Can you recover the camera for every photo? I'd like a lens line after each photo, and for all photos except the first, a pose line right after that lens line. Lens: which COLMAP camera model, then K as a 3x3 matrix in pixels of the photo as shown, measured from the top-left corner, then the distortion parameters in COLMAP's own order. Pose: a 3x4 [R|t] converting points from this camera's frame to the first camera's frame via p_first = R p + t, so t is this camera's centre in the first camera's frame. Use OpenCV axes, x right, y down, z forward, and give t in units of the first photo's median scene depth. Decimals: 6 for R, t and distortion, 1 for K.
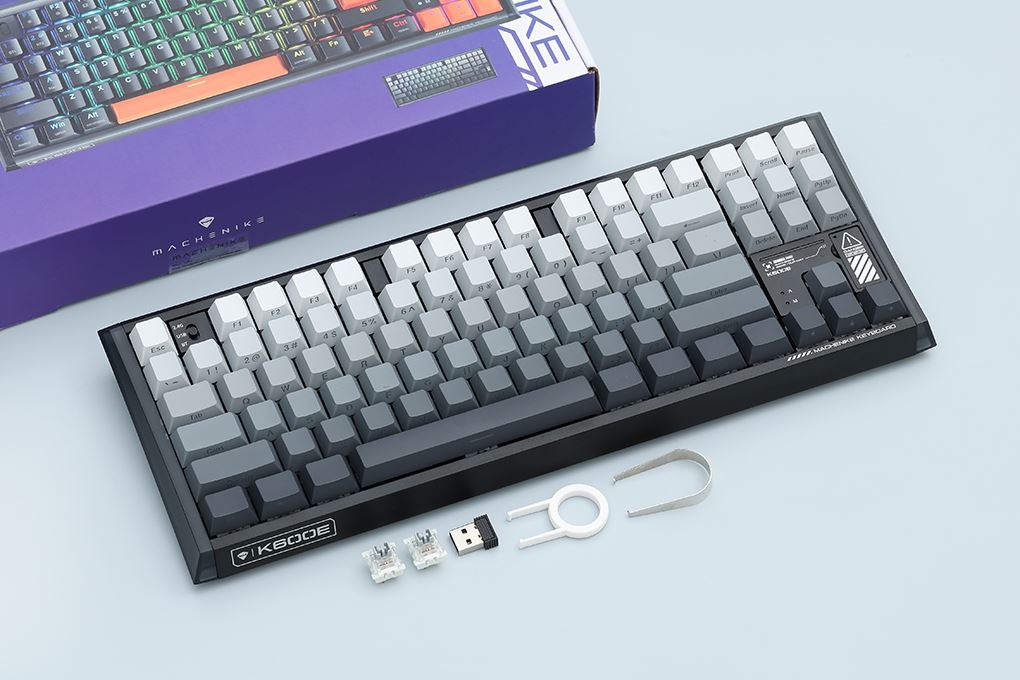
lens RADIAL K [[3836.6, 0, 510.0], [0, 3836.6, 340.0], [0, 0, 1]] dist [0.143593, -0.389082]
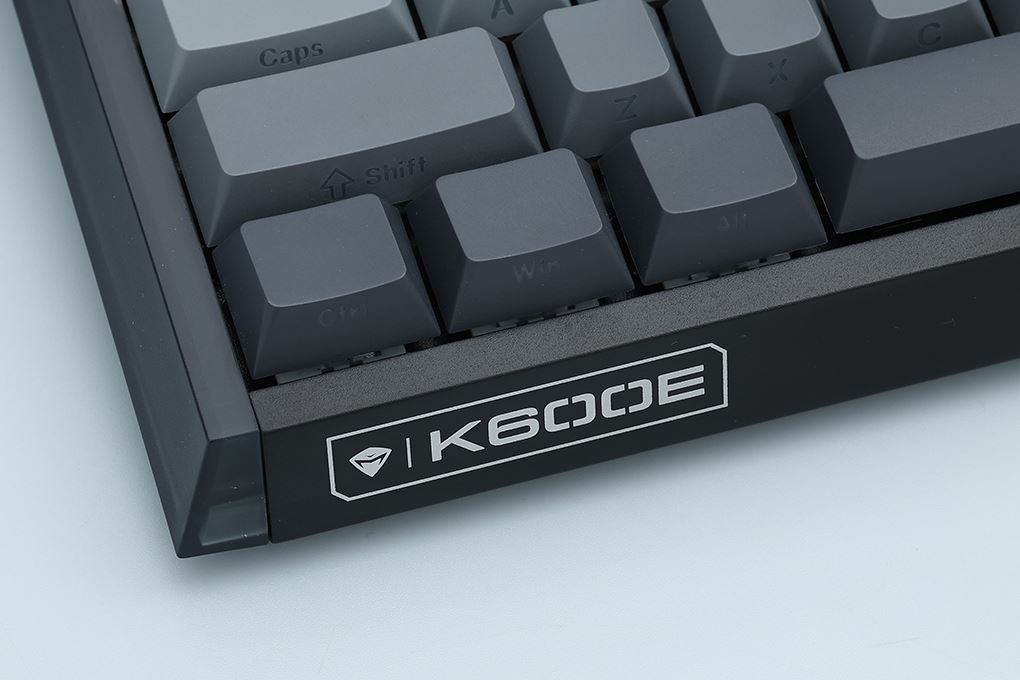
lens RADIAL K [[5968.0, 0, 510.0], [0, 5968.0, 340.0], [0, 0, 1]] dist [0.071652, -2.622666]
pose [[0.997039, 0.070276, -0.031214, -0.047831], [-0.069034, 0.996842, 0.039257, 0.031267], [0.033874, -0.036986, 0.998742, 0.593070]]
